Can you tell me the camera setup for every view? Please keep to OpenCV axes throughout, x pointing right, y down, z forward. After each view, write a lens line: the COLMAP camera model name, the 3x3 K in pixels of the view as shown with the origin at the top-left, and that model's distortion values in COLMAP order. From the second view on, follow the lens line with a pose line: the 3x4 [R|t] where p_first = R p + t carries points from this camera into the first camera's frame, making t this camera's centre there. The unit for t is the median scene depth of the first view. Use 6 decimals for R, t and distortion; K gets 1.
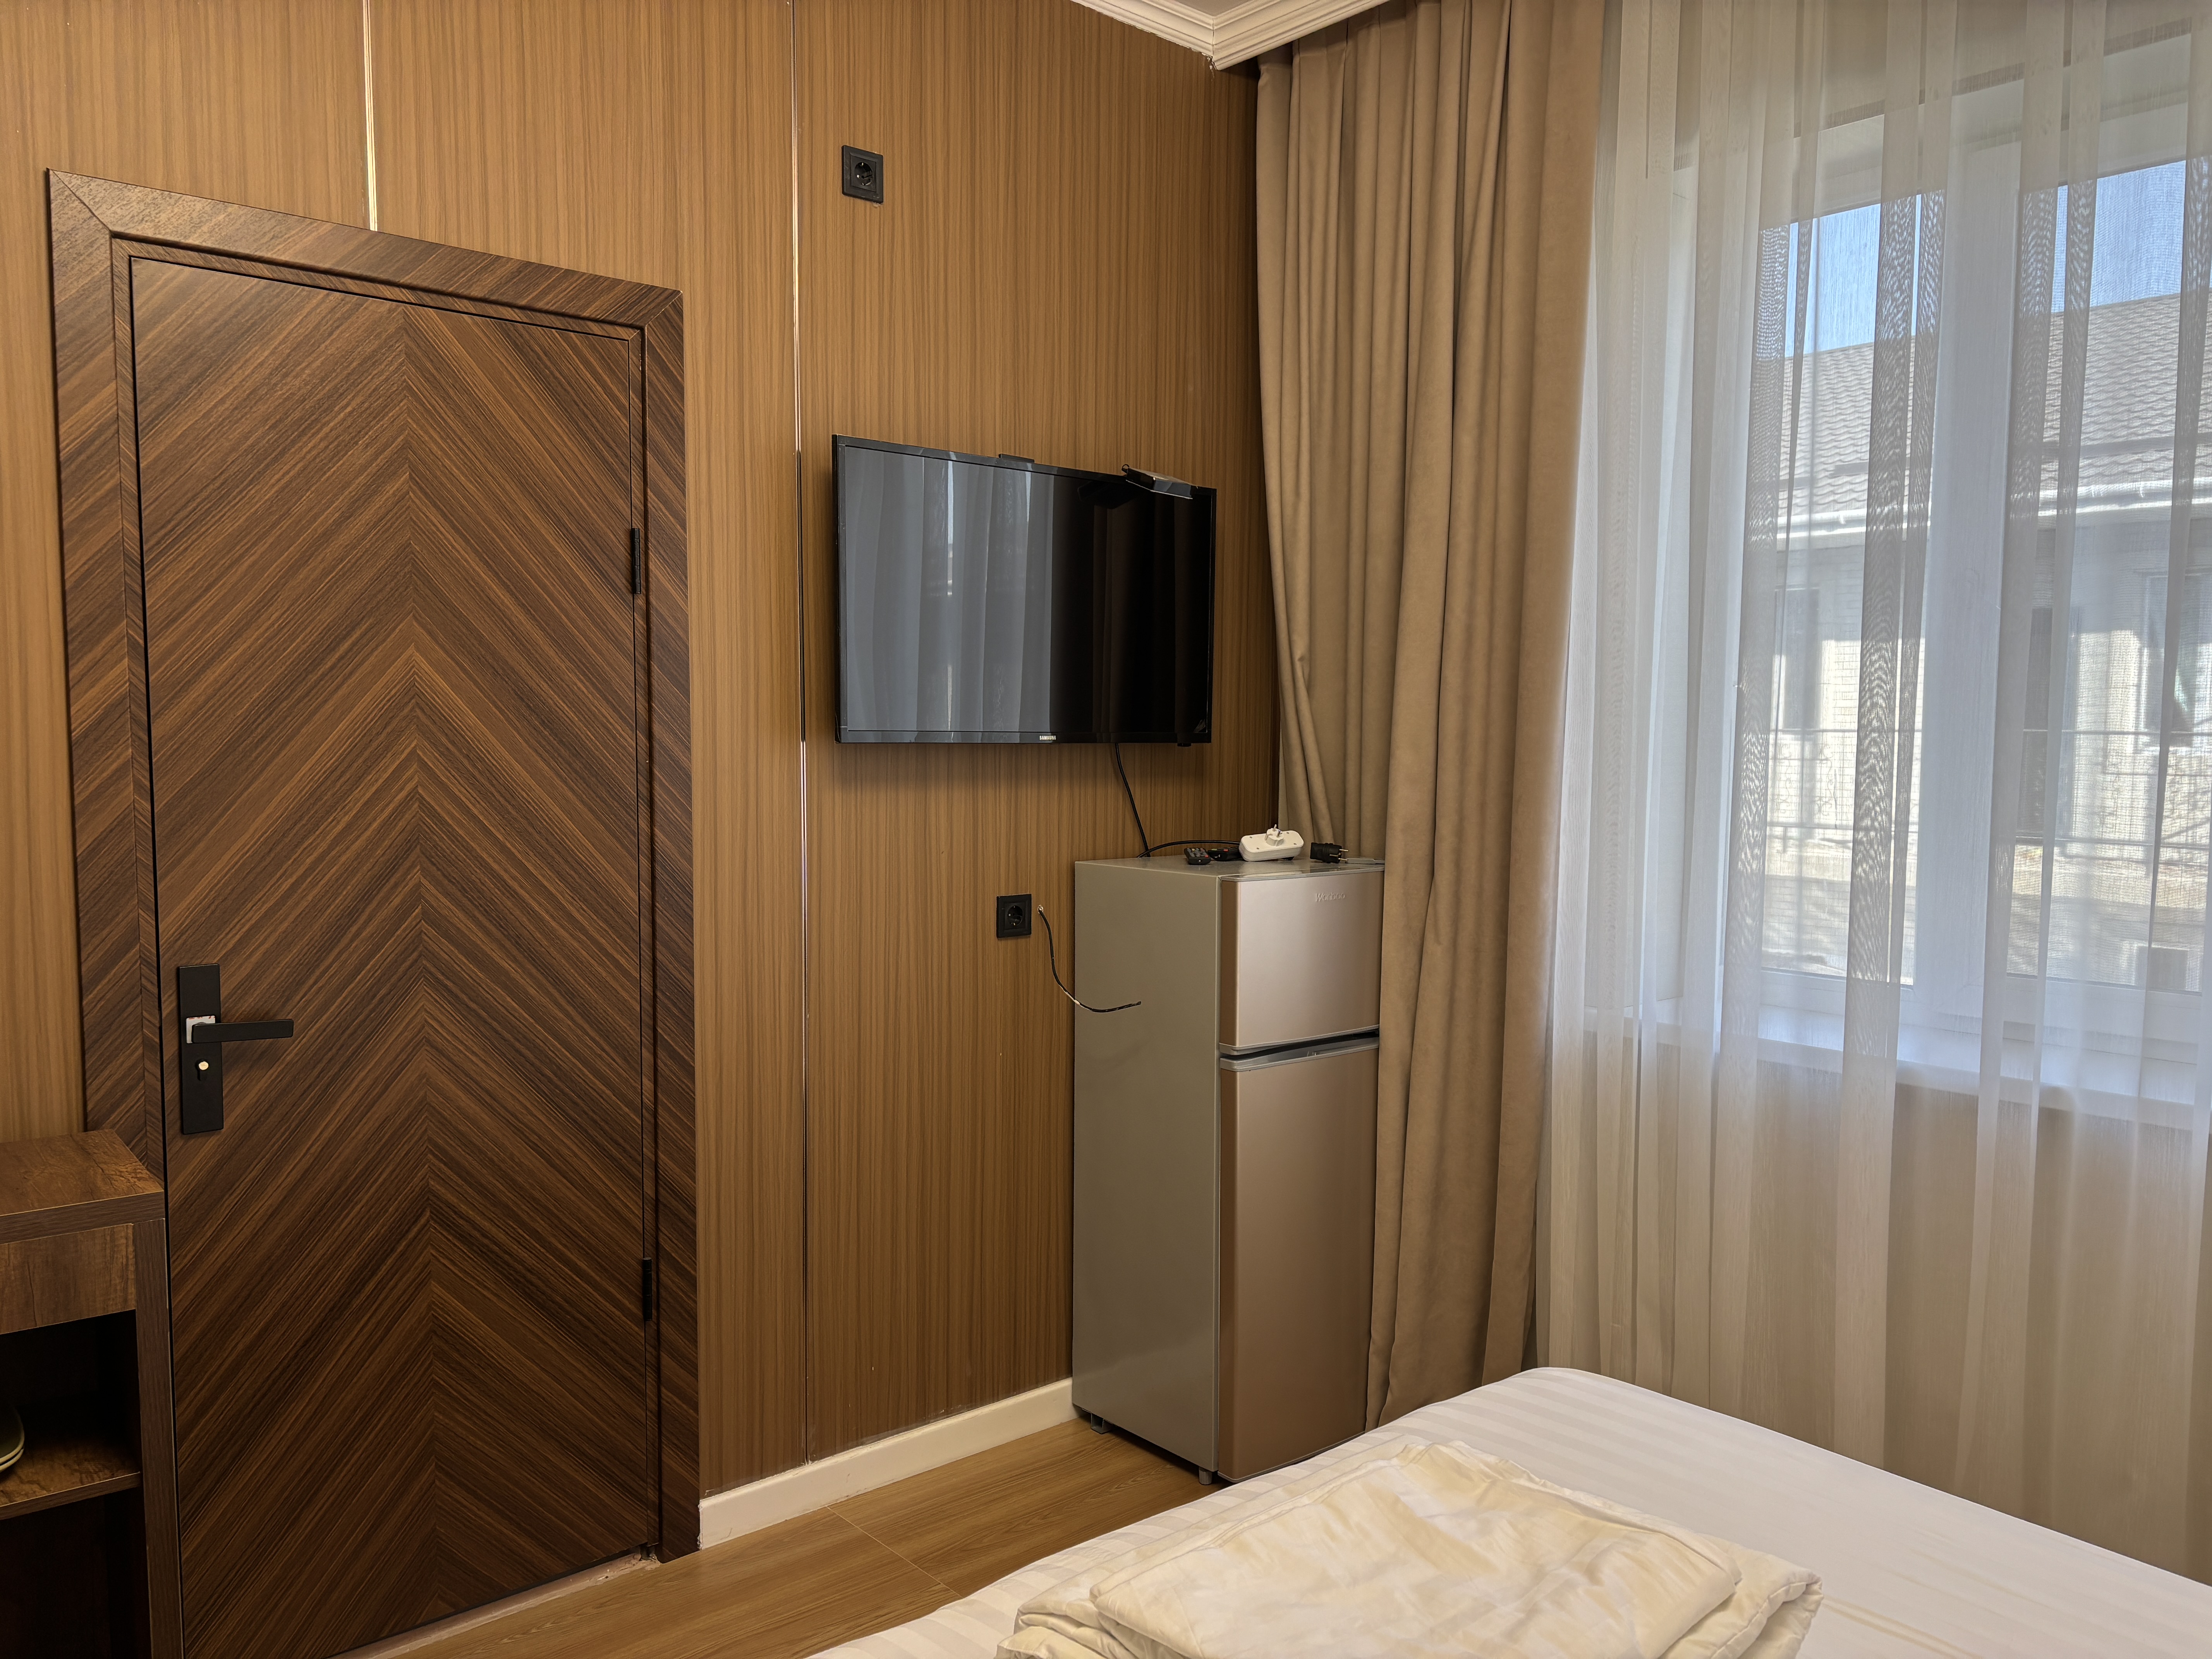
lens RADIAL K [[1659.5, 0, 1098.4], [0, 1659.5, 842.9], [0, 0, 1]] dist [0.026259, -0.015836]
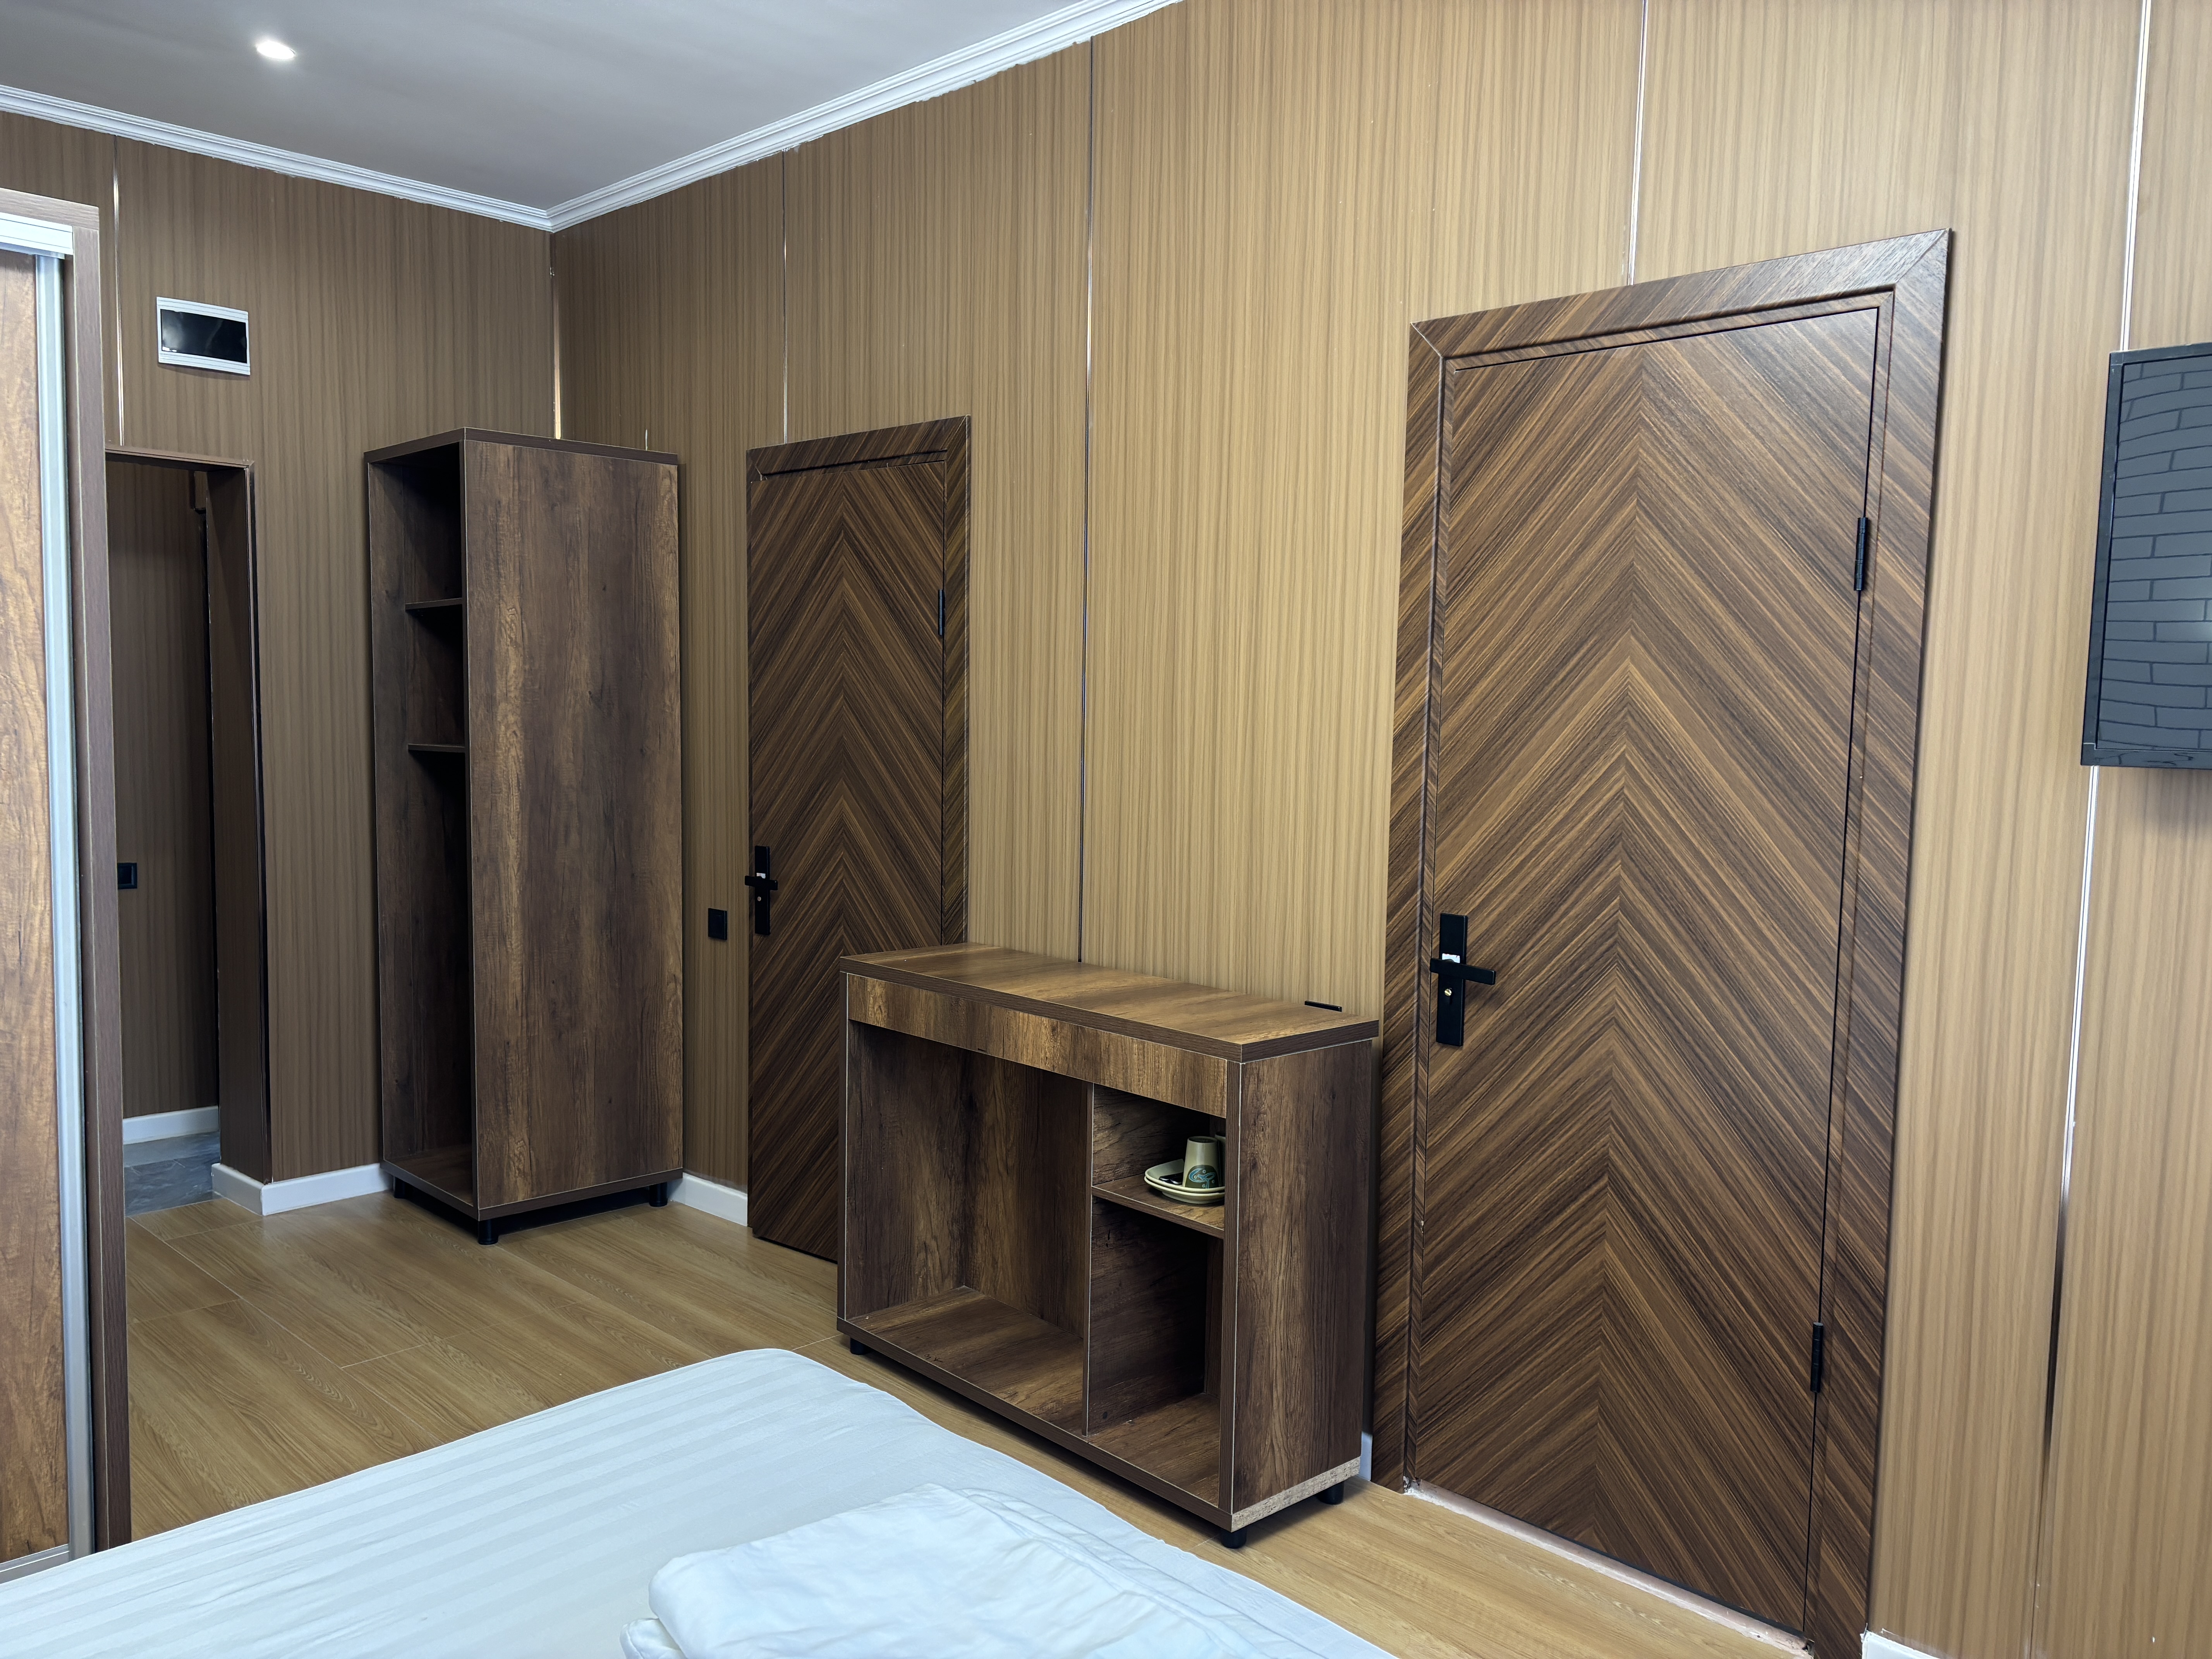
lens RADIAL K [[1659.5, 0, 1102.2], [0, 1659.5, 831.7], [0, 0, 1]] dist [0.026259, -0.015836]
pose [[0.067369, 0.077561, -0.994709, 0.642237], [-0.087179, 0.993618, 0.071572, -0.052458], [0.993912, 0.081896, 0.073700, 0.574413]]
